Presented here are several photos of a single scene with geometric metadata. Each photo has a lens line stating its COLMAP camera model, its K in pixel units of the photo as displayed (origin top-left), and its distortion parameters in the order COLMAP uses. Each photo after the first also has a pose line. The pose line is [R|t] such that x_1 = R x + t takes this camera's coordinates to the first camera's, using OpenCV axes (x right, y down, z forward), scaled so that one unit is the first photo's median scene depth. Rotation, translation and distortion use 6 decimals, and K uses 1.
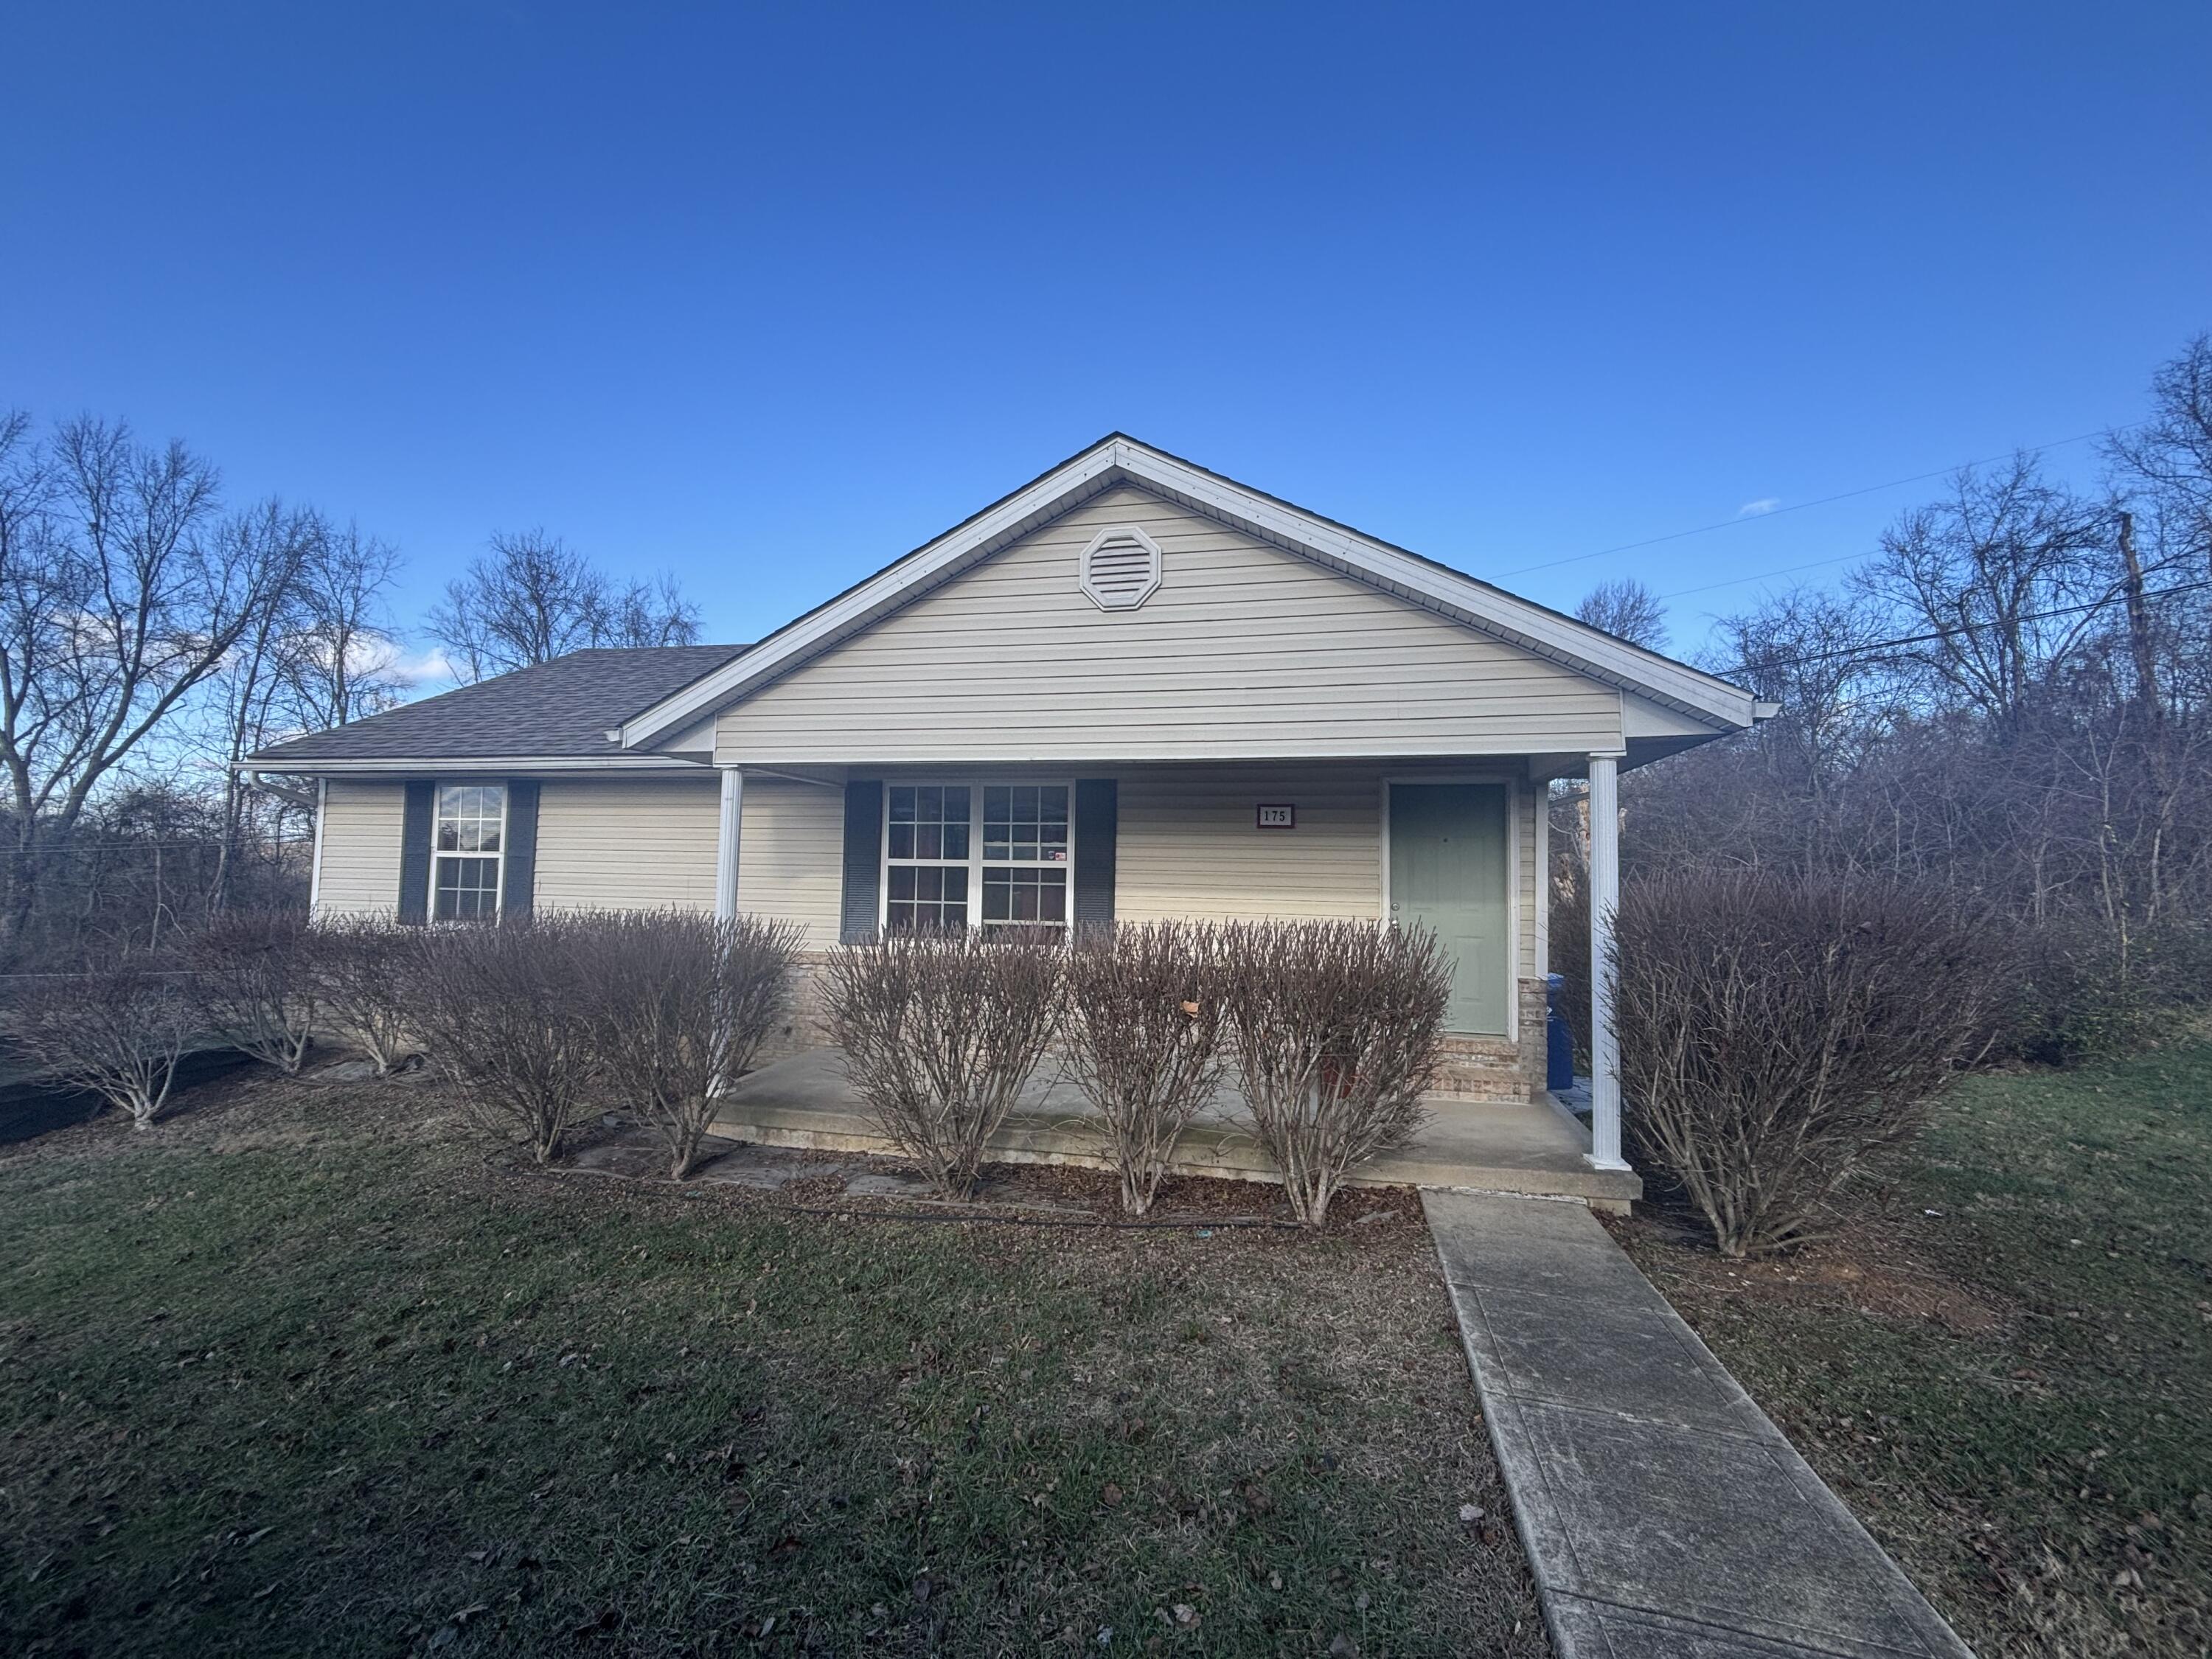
lens RADIAL K [[894.5, 0, 1106.0], [0, 894.5, 833.1], [0, 0, 1]] dist [0.002458, -0.000073]
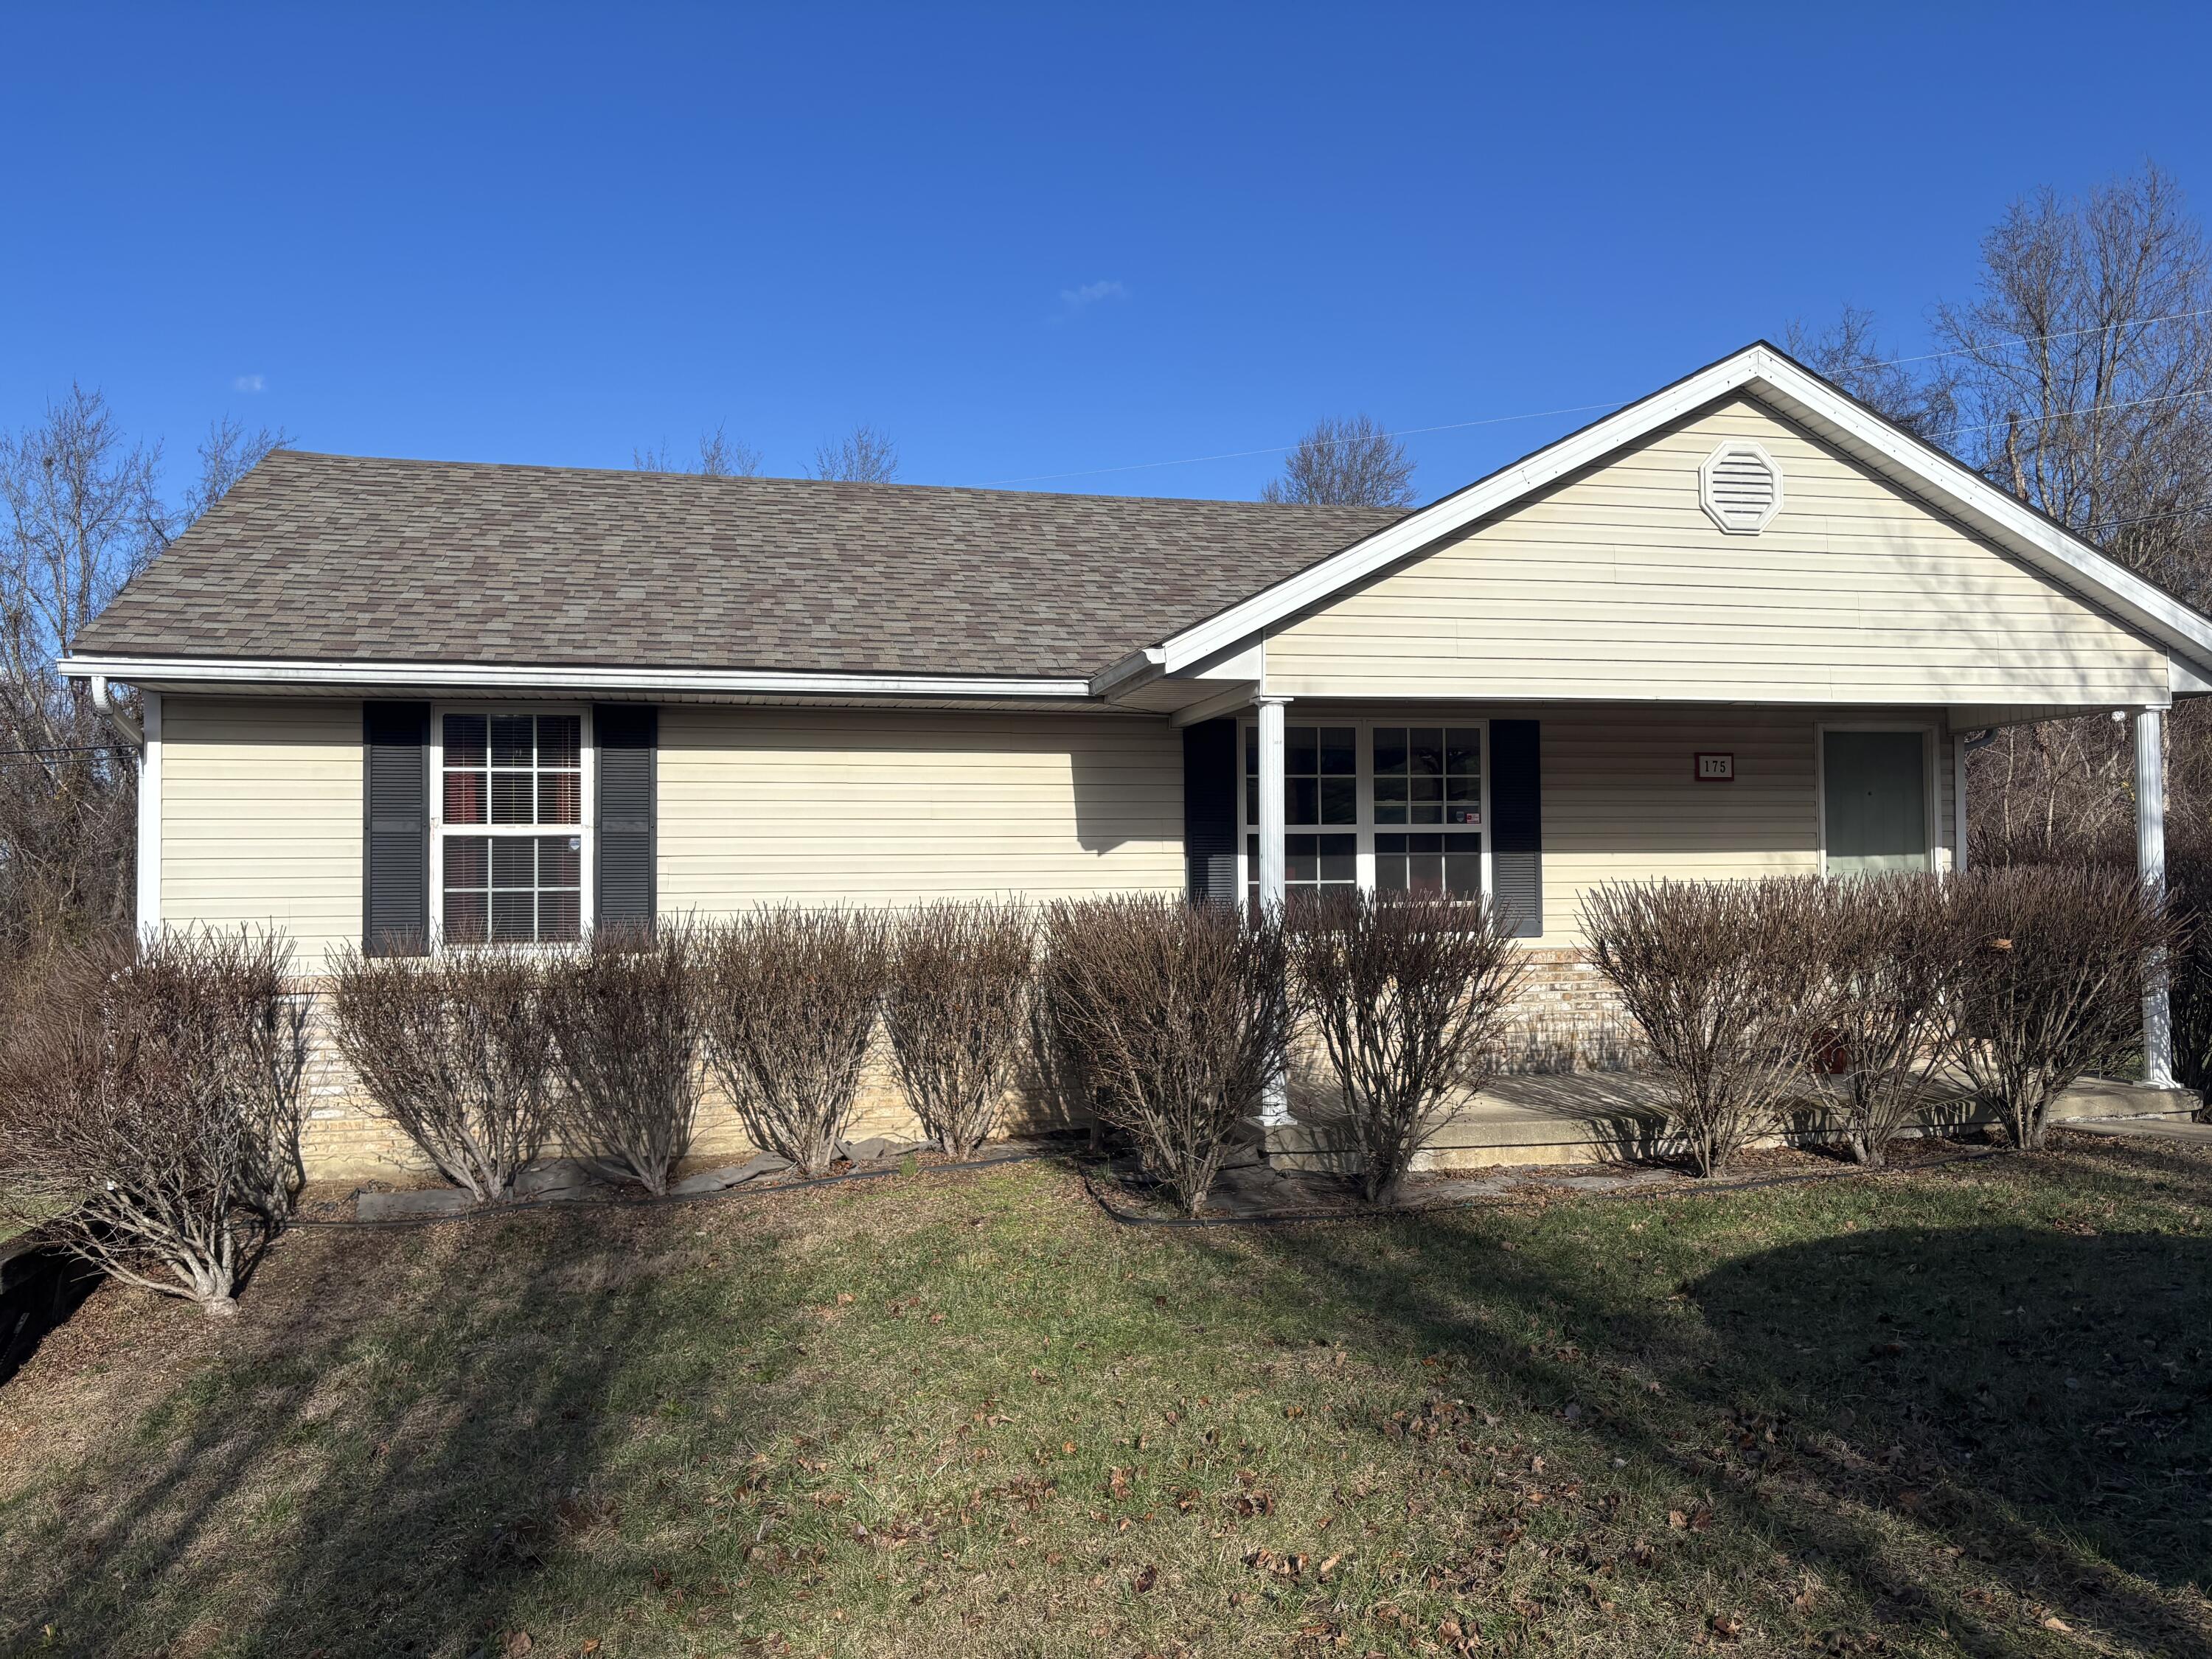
lens RADIAL K [[1667.2, 0, 1109.0], [0, 1667.2, 838.0], [0, 0, 1]] dist [0.032511, -0.026709]
pose [[0.899495, -0.015033, 0.436671, -0.985148], [0.007475, 0.999791, 0.019023, 0.013809], [-0.436866, -0.013847, 0.899420, -0.182212]]
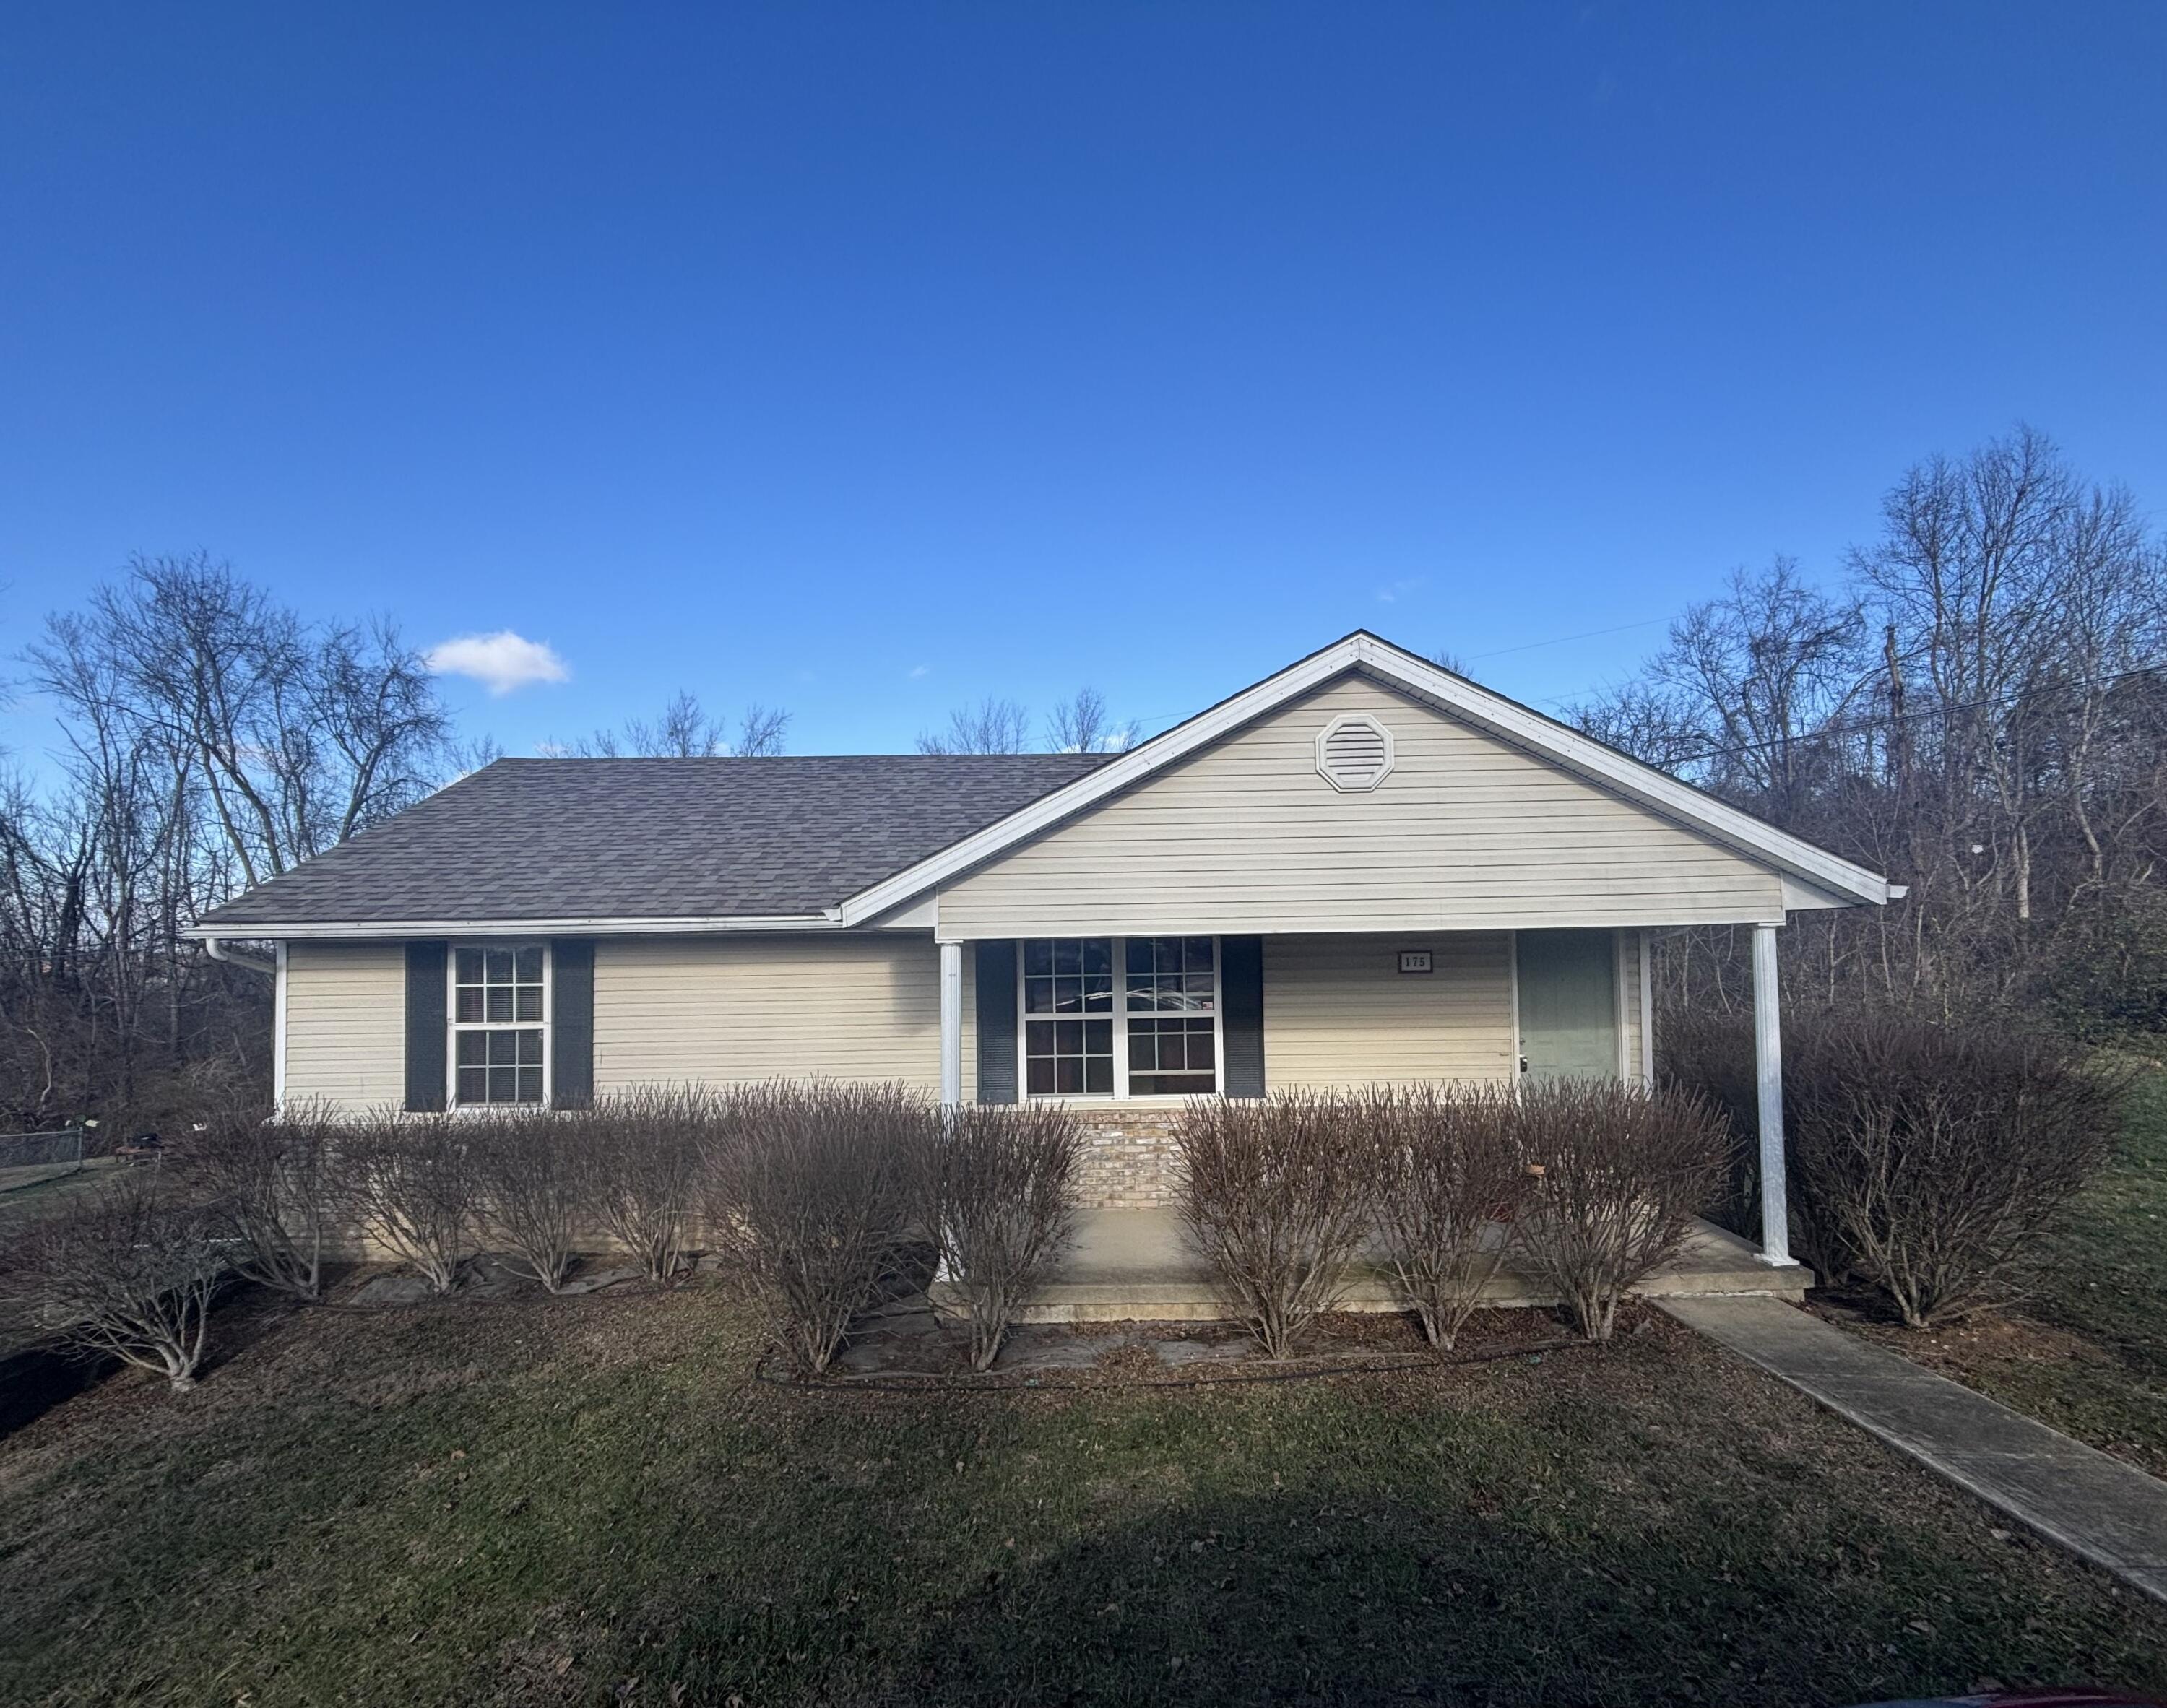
lens RADIAL K [[997.5, 0, 1095.6], [0, 997.5, 920.4], [0, 0, 1]] dist [-0.001330, 0.001039]
pose [[0.974993, -0.028127, 0.220448, -0.424149], [0.024803, 0.999533, 0.017831, -0.094569], [-0.220847, -0.011917, 0.975236, -0.076060]]
